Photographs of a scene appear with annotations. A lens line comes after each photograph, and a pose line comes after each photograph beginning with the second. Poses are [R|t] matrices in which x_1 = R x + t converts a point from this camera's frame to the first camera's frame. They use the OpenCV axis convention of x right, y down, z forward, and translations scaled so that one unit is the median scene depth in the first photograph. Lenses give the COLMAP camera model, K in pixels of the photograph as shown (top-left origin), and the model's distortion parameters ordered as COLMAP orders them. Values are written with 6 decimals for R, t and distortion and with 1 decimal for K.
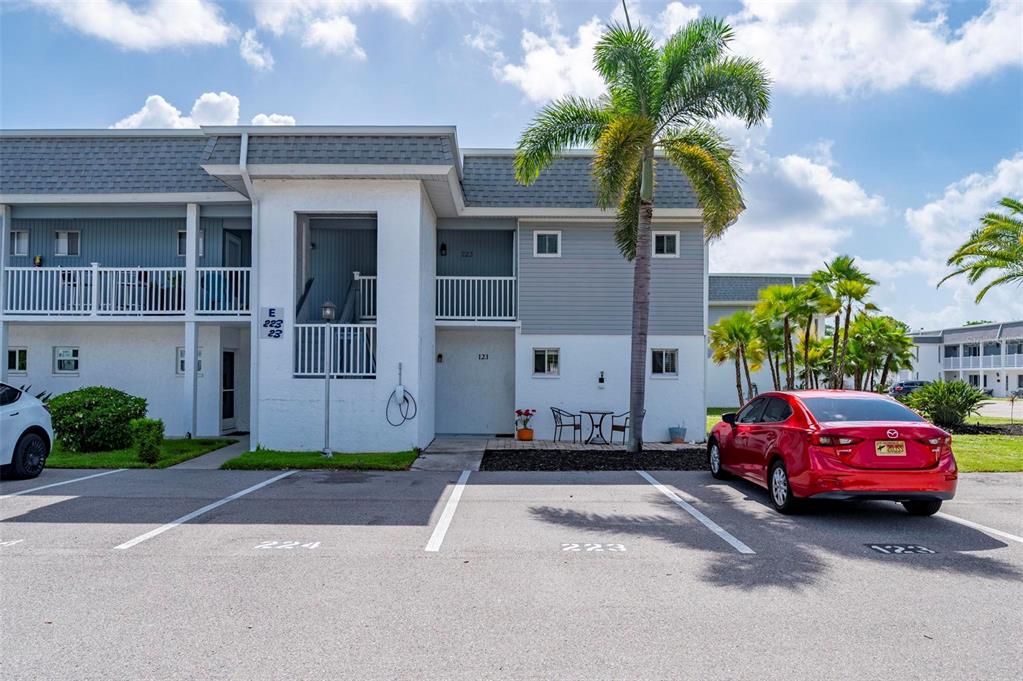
lens RADIAL K [[800.3, 0, 513.7], [0, 800.3, 375.9], [0, 0, 1]] dist [-0.002453, 0.000715]
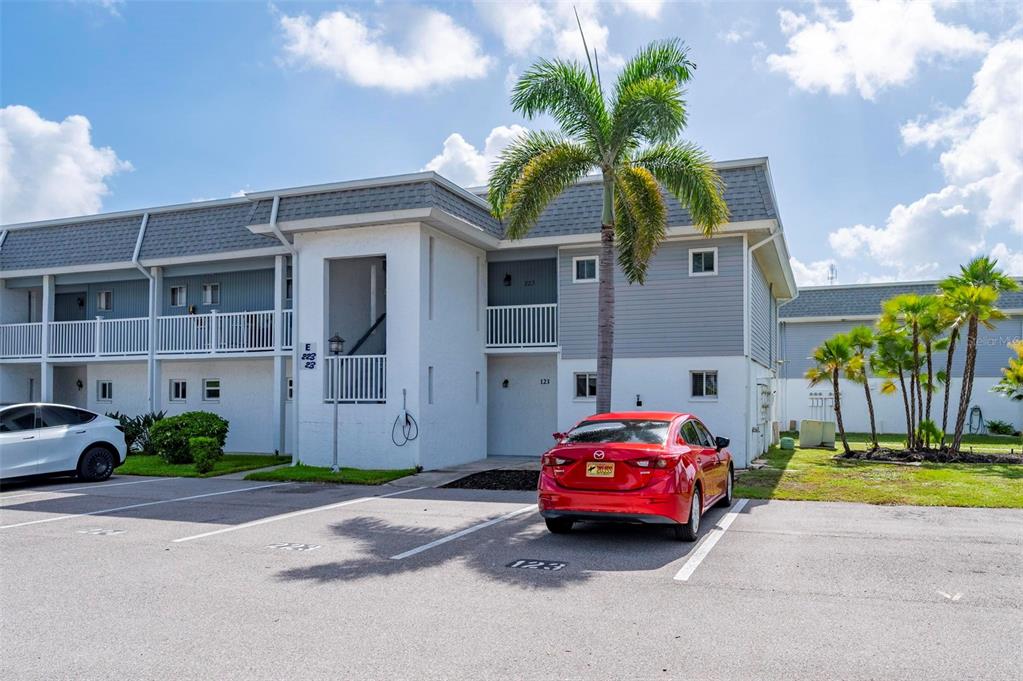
lens RADIAL K [[817.4, 0, 510.7], [0, 817.4, 399.0], [0, 0, 1]] dist [-0.000745, -0.002844]
pose [[0.933348, -0.008072, -0.358883, 0.334764], [0.007460, 0.999967, -0.003091, 0.001751], [0.358896, 0.000208, 0.933377, -0.000932]]
